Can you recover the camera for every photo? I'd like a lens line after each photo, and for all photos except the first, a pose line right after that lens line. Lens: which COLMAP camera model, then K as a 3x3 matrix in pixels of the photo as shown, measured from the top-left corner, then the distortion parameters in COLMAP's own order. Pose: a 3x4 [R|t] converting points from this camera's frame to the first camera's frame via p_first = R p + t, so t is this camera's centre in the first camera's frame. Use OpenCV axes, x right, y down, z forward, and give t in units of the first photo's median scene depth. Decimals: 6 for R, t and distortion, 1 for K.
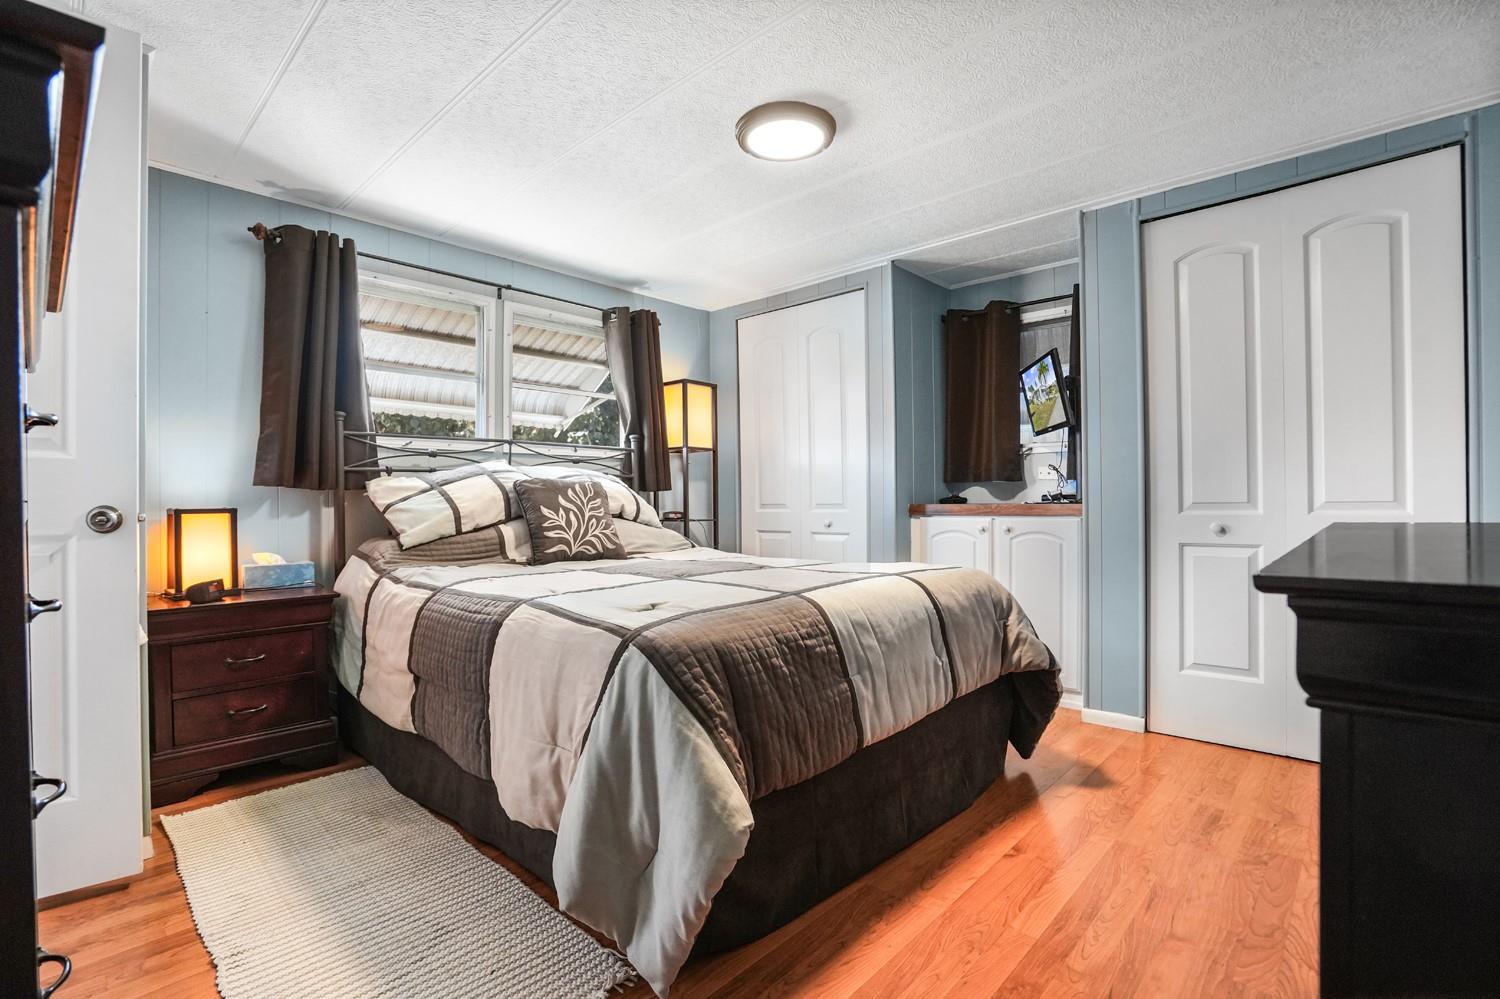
lens RADIAL K [[698.1, 0, 750.0], [0, 698.1, 499.5], [0, 0, 1]] dist [-0.071791, 0.026756]
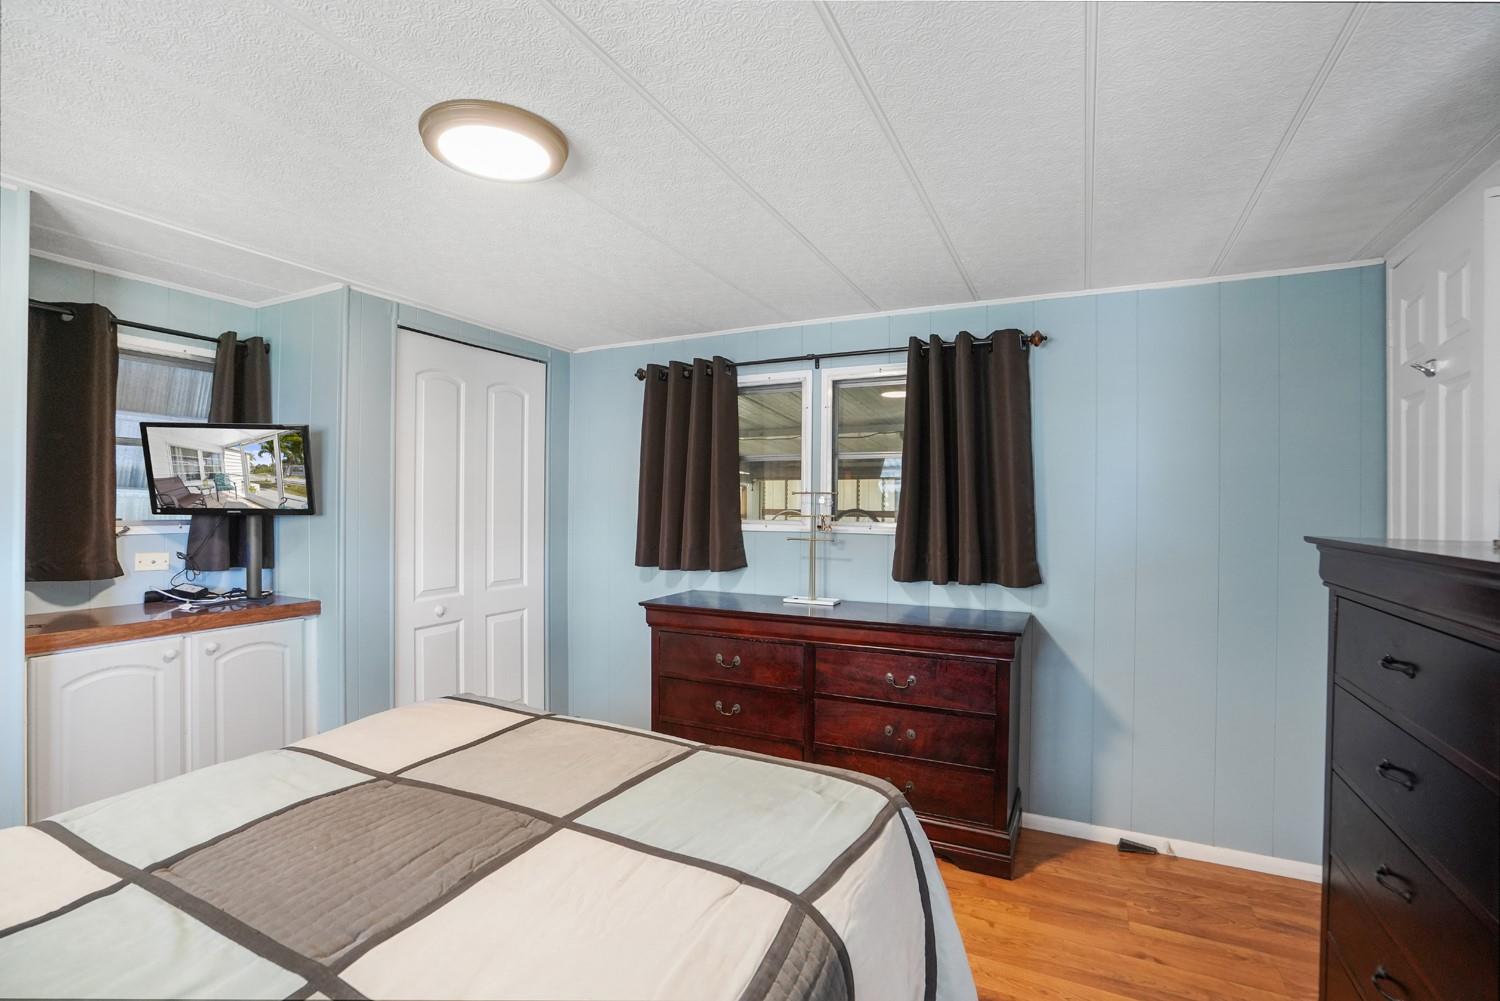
lens RADIAL K [[698.1, 0, 750.0], [0, 698.1, 500.5], [0, 0, 1]] dist [-0.071791, 0.026756]
pose [[-0.299310, 0.005896, 0.954138, -0.579678], [-0.010061, 0.999906, -0.009335, -0.135192], [-0.954103, -0.012394, -0.299222, 0.785695]]
